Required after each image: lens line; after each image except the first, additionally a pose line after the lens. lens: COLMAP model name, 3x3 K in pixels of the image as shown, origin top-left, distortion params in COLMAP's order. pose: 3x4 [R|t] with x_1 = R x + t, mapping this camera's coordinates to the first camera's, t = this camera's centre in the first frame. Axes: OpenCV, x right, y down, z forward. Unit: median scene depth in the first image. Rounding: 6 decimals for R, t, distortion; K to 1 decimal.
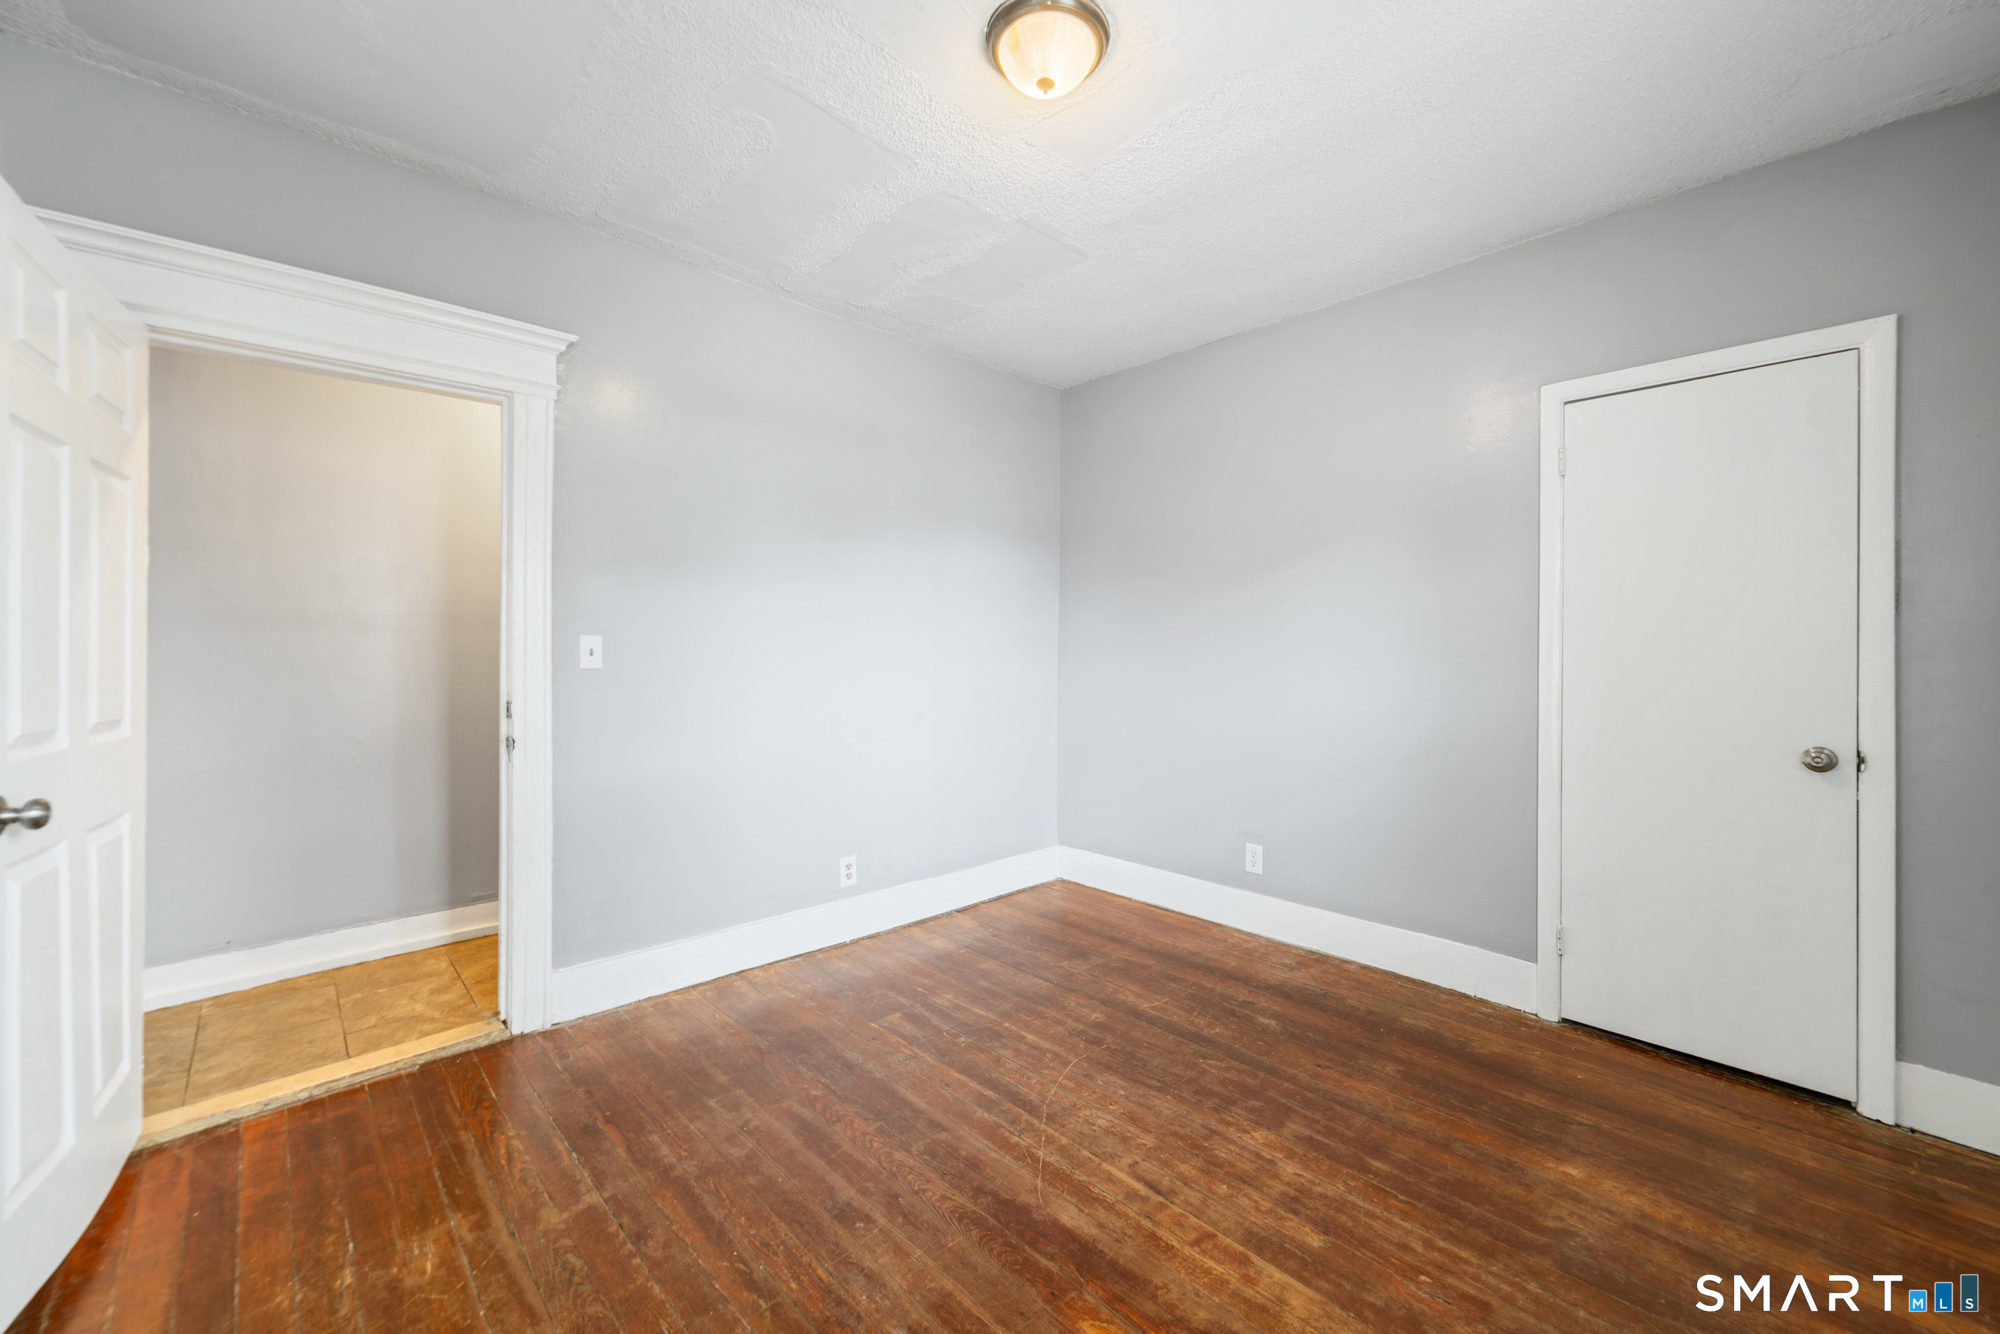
lens RADIAL K [[770.8, 0, 1002.7], [0, 770.8, 659.9], [0, 0, 1]] dist [-0.002472, 0.002845]
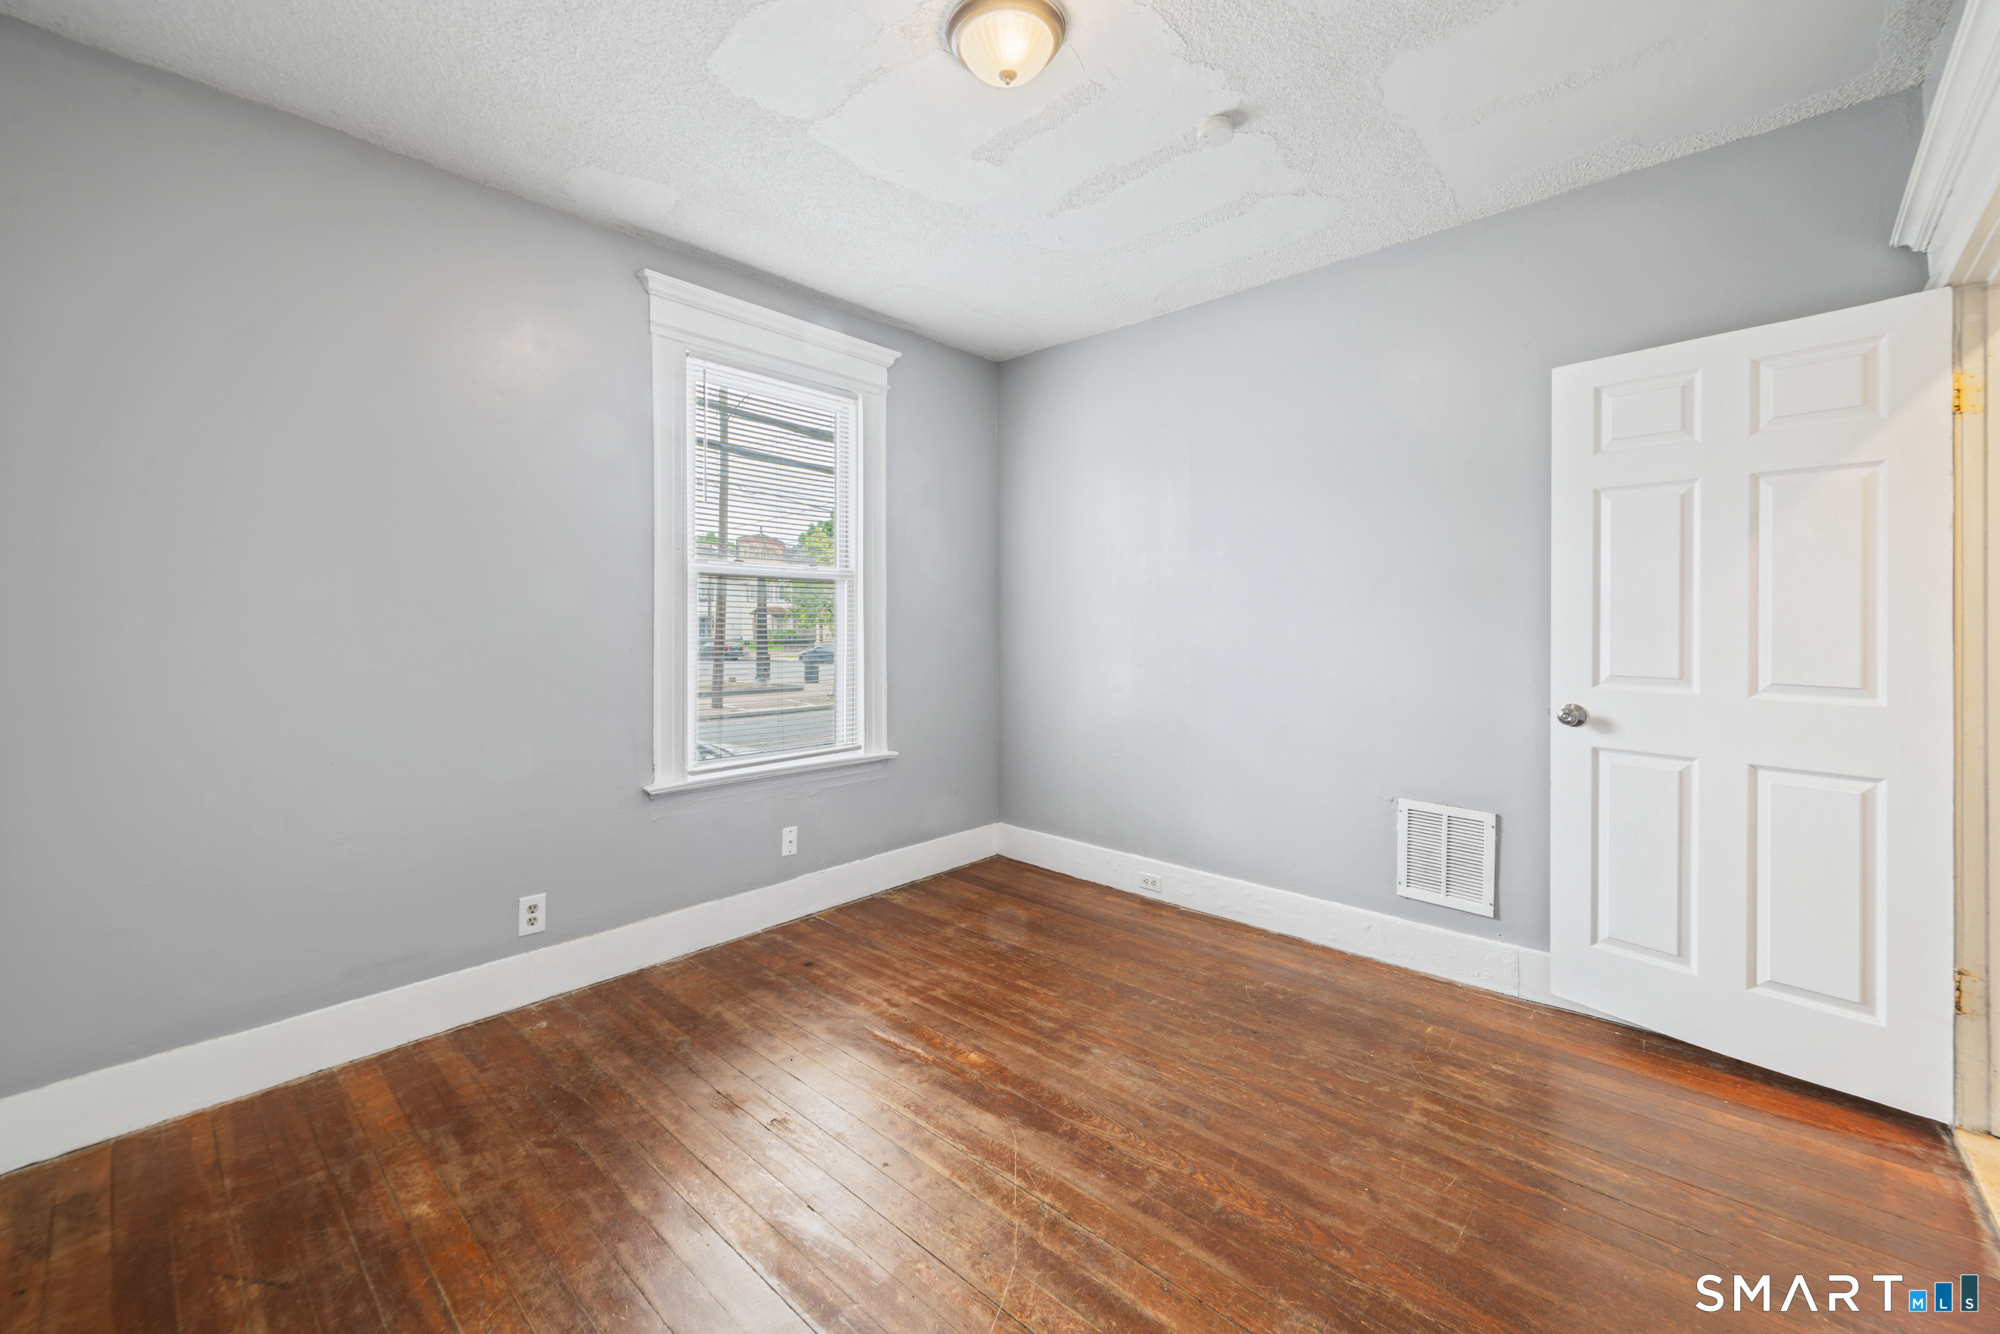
lens RADIAL K [[809.1, 0, 966.1], [0, 809.1, 625.1], [0, 0, 1]] dist [-0.000084, 0.000041]
pose [[-0.999413, 0.001095, -0.034228, 0.126553], [0.000824, 0.999968, 0.007918, -0.017752], [0.034236, 0.007885, -0.999383, 1.749806]]
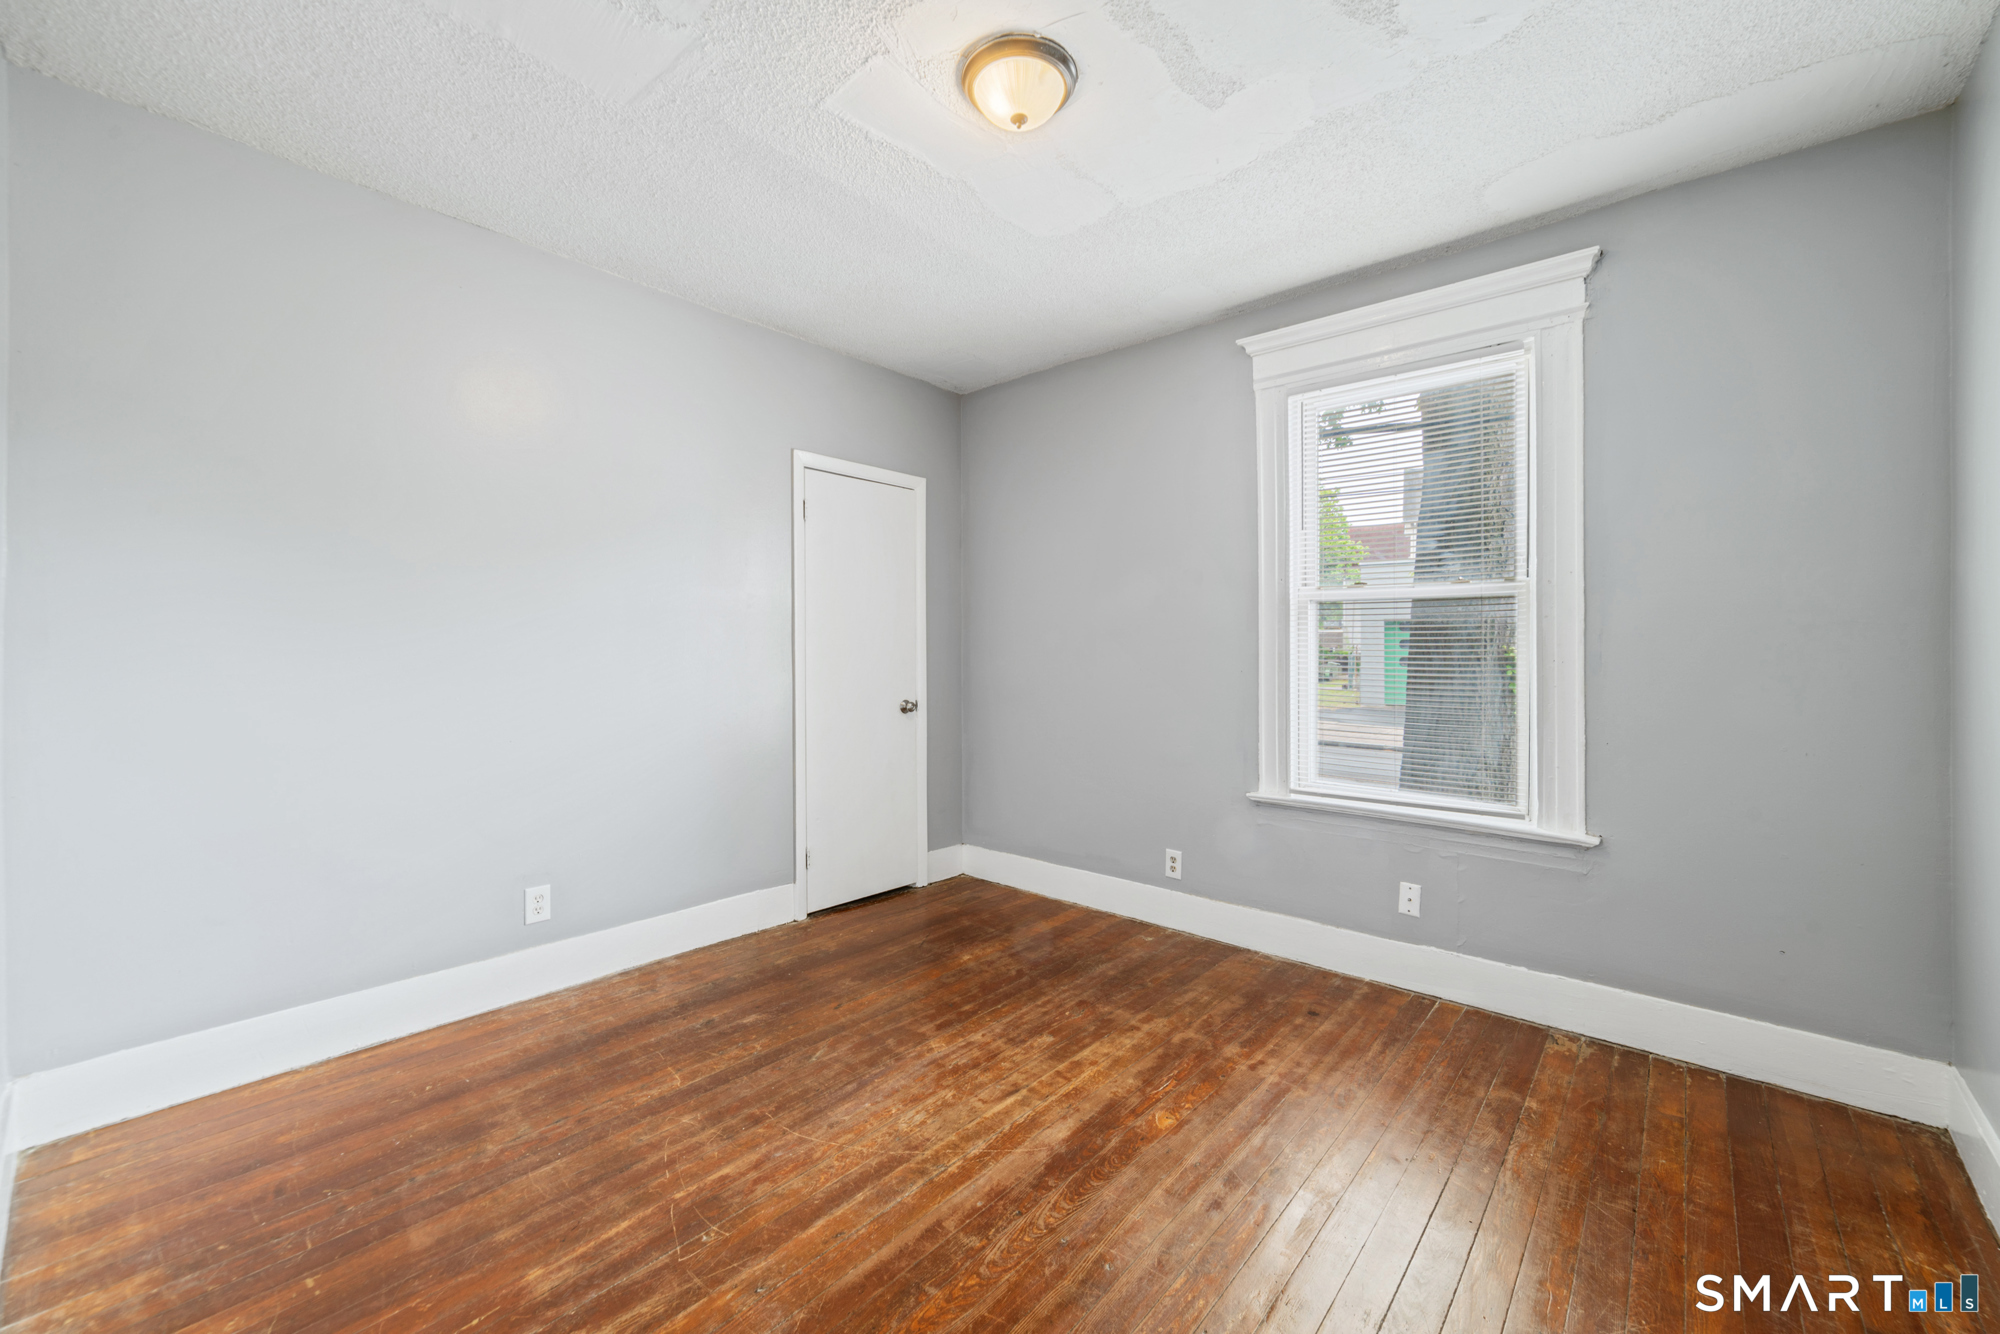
lens RADIAL K [[770.8, 0, 1002.7], [0, 770.8, 659.9], [0, 0, 1]] dist [-0.002472, 0.002845]
pose [[-0.073801, -0.013839, 0.997177, -0.858549], [0.008795, 0.999856, 0.014527, -0.017201], [-0.997234, 0.009843, -0.073668, 0.929627]]
